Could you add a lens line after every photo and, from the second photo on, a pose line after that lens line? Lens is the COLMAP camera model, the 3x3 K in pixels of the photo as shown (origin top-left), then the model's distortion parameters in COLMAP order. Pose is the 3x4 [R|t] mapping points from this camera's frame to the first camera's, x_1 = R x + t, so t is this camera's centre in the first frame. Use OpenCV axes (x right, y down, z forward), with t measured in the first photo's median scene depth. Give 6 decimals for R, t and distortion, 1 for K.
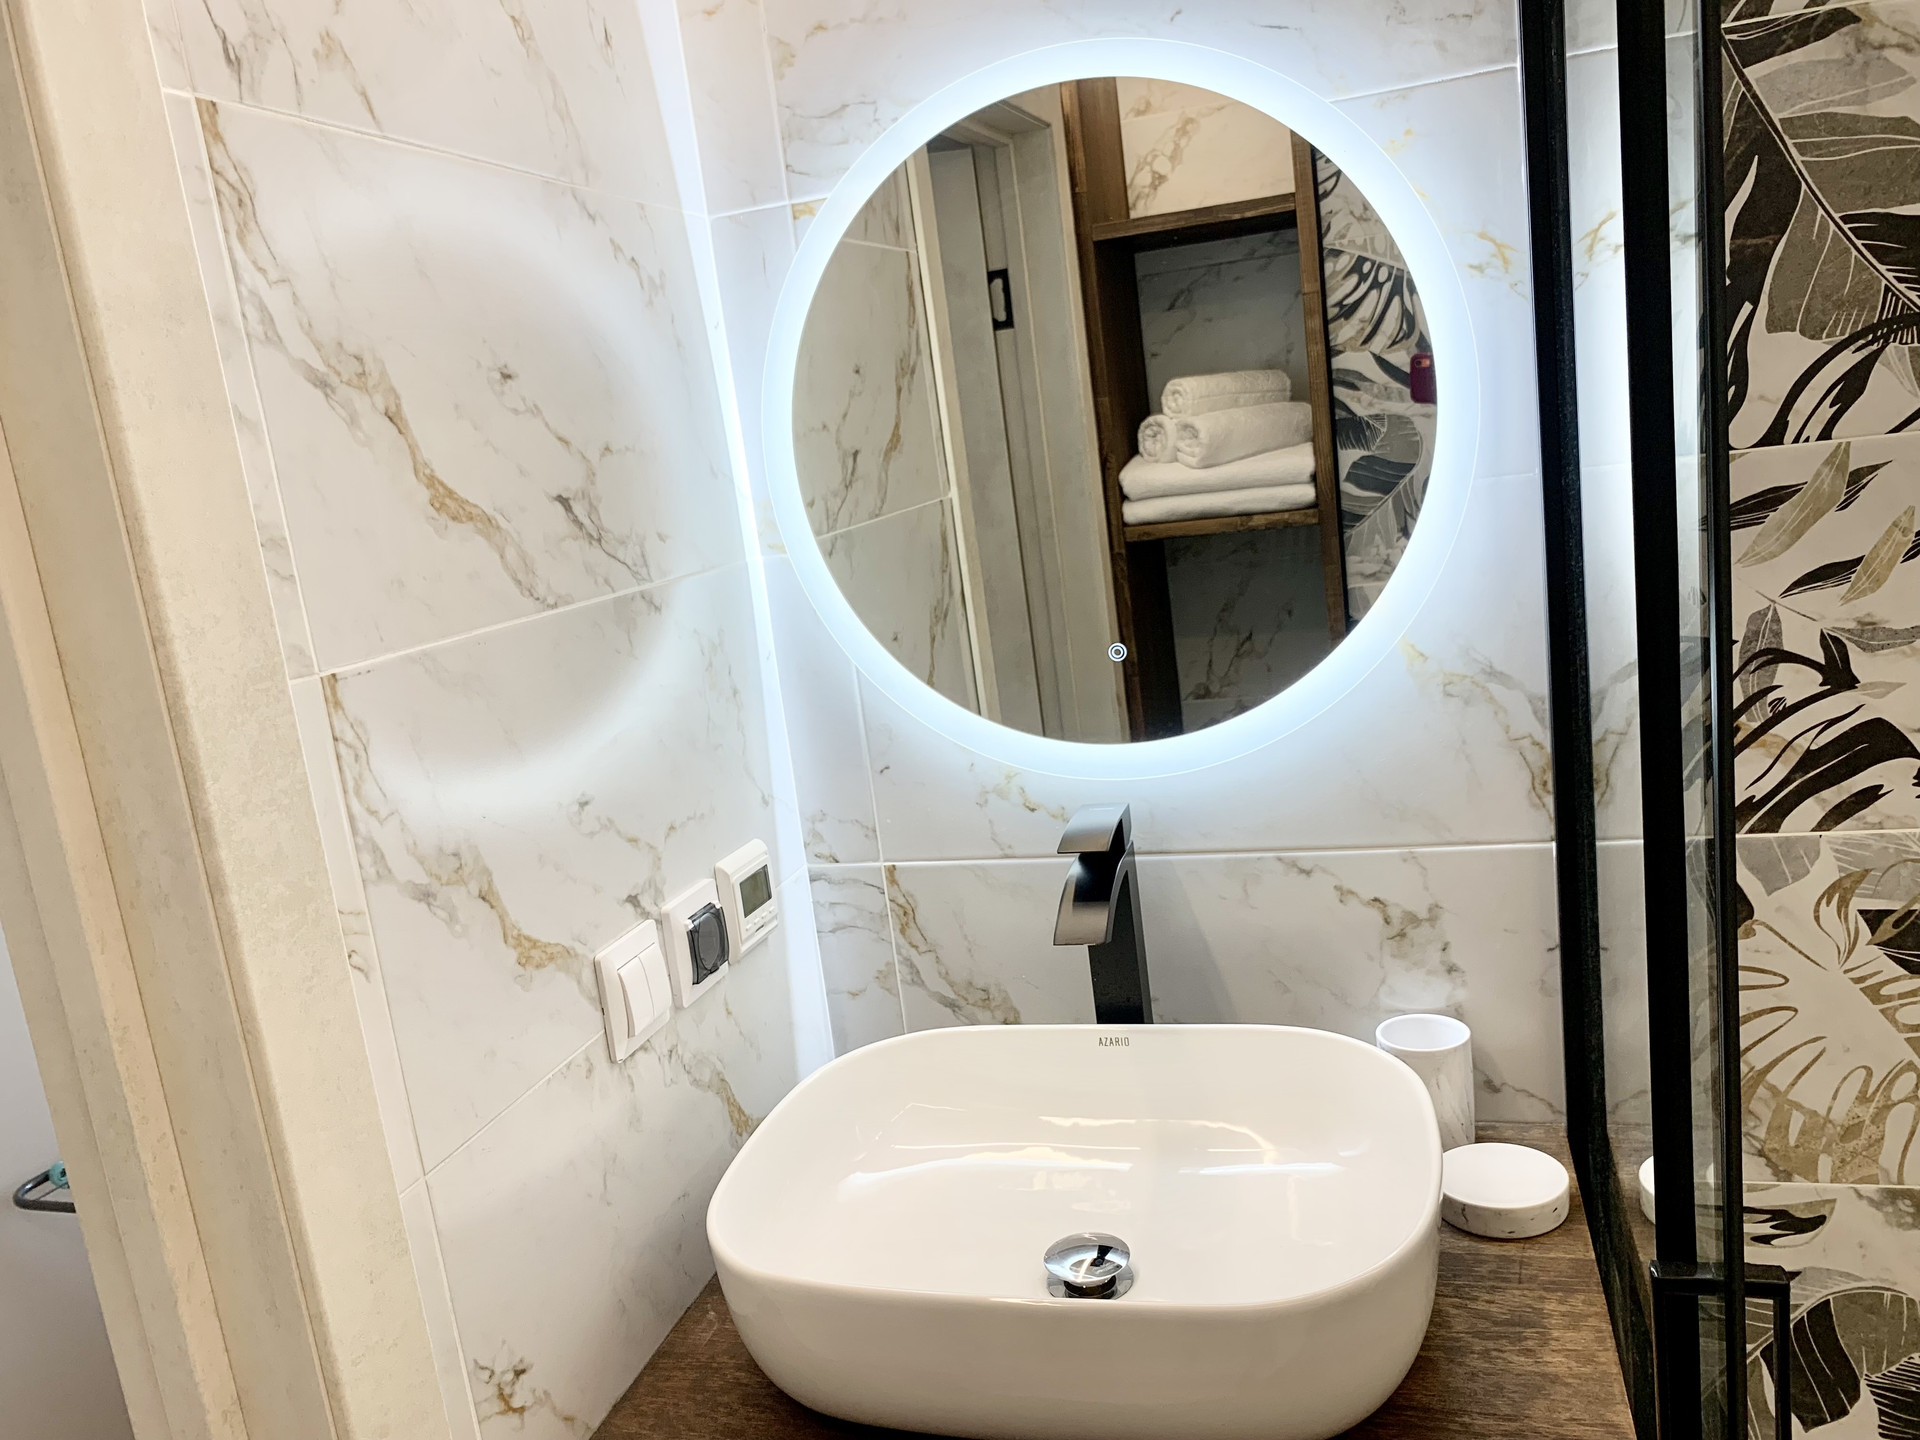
lens RADIAL K [[1478.9, 0, 960.0], [0, 1478.9, 720.0], [0, 0, 1]] dist [0.005339, -0.016838]
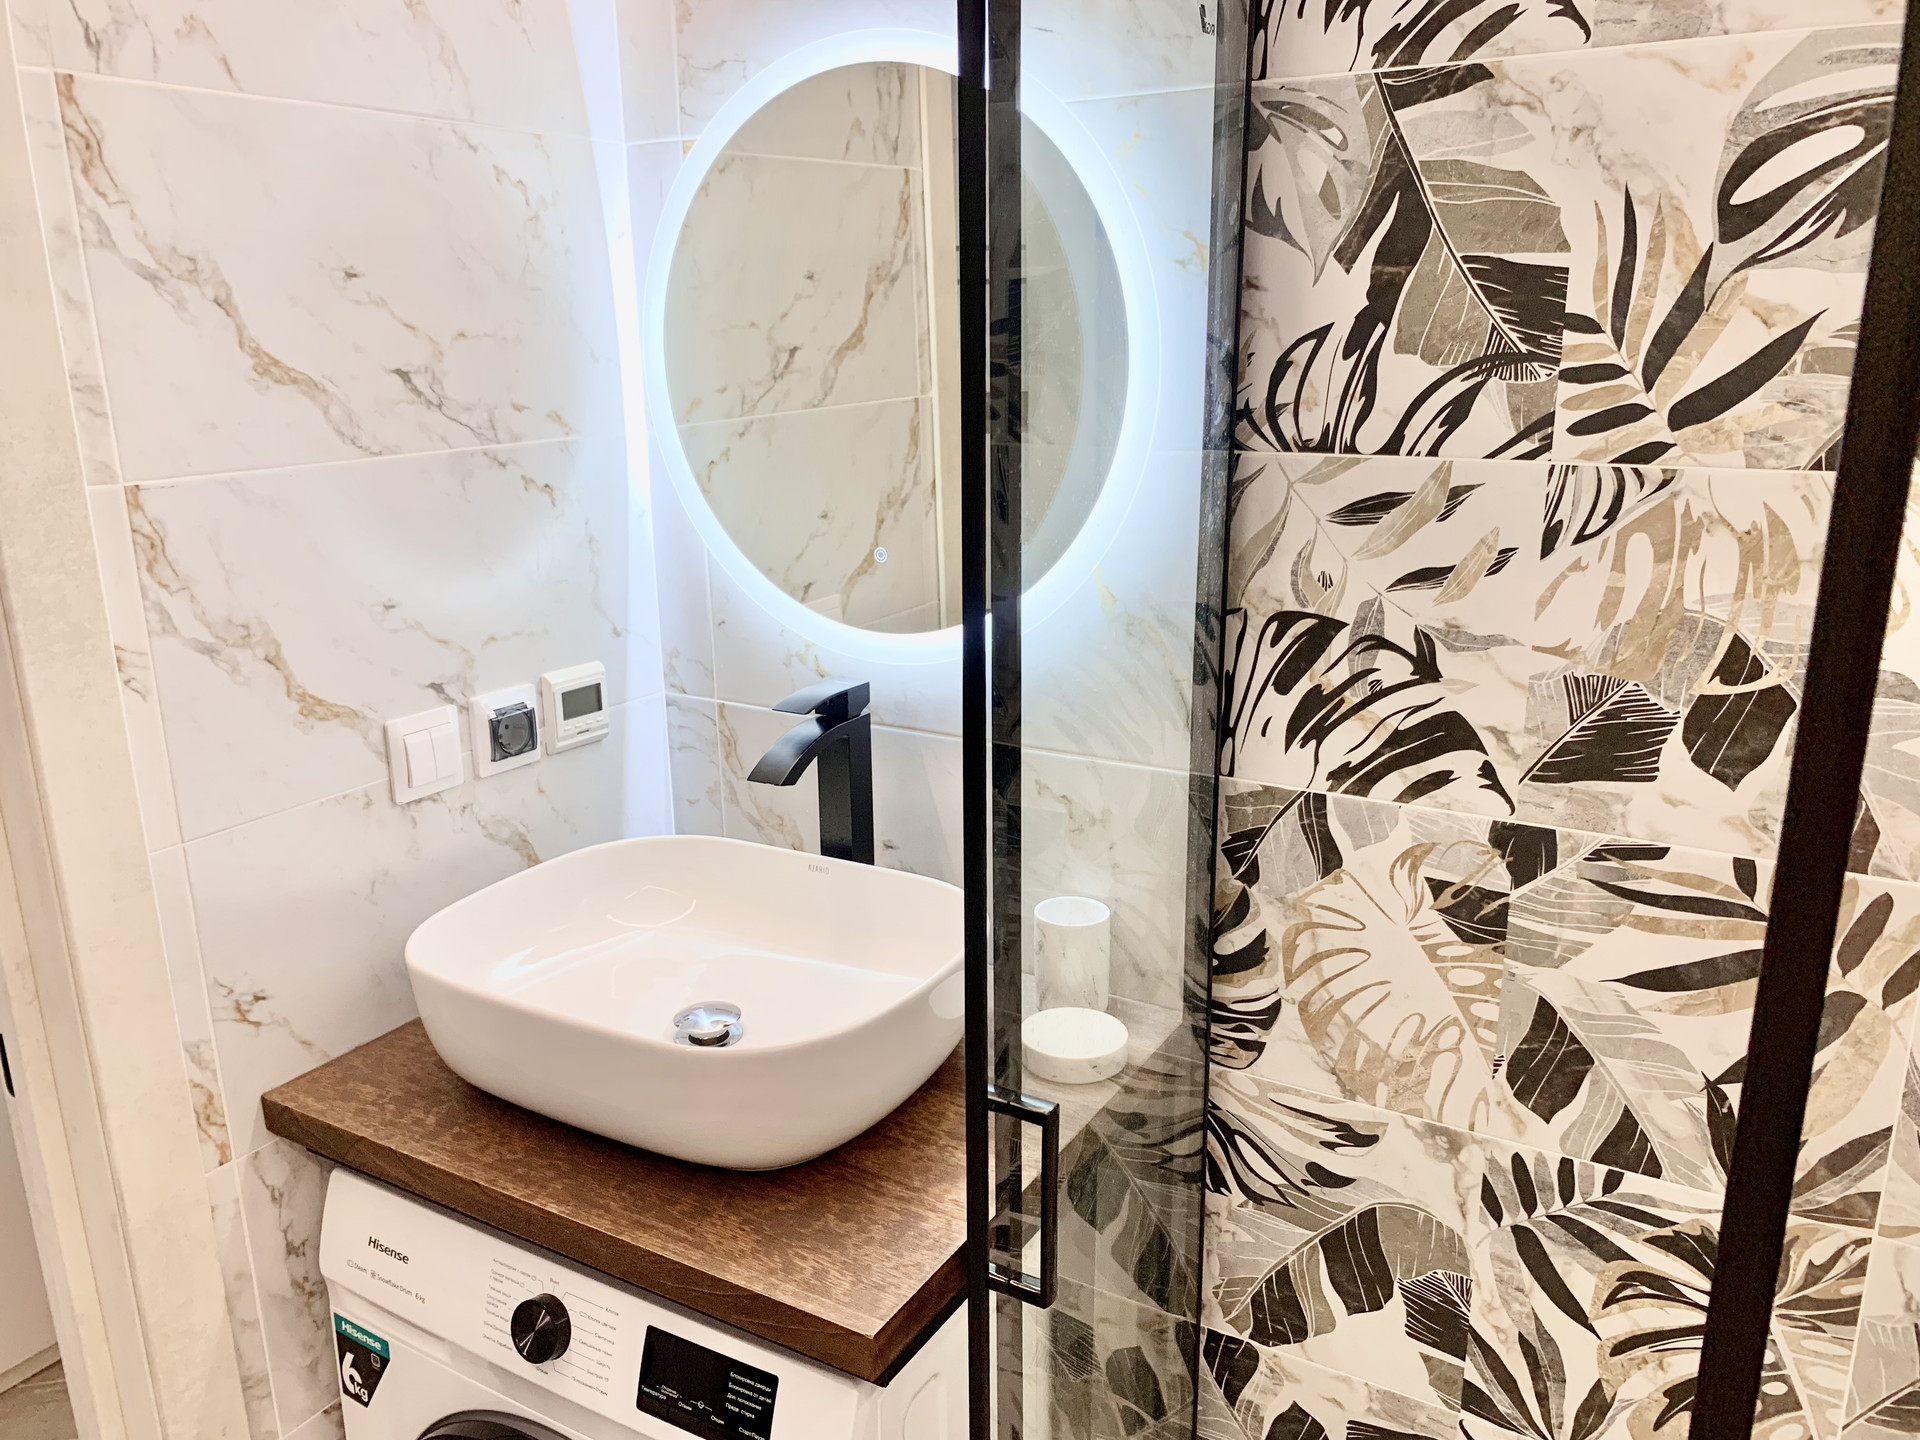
lens RADIAL K [[1466.8, 0, 934.9], [0, 1466.8, 719.9], [0, 0, 1]] dist [-0.000046, -0.003466]
pose [[0.964908, 0.170216, -0.199946, 0.469693], [-0.150807, 0.982569, 0.108701, -0.057016], [0.214963, -0.074733, 0.973759, -0.169020]]
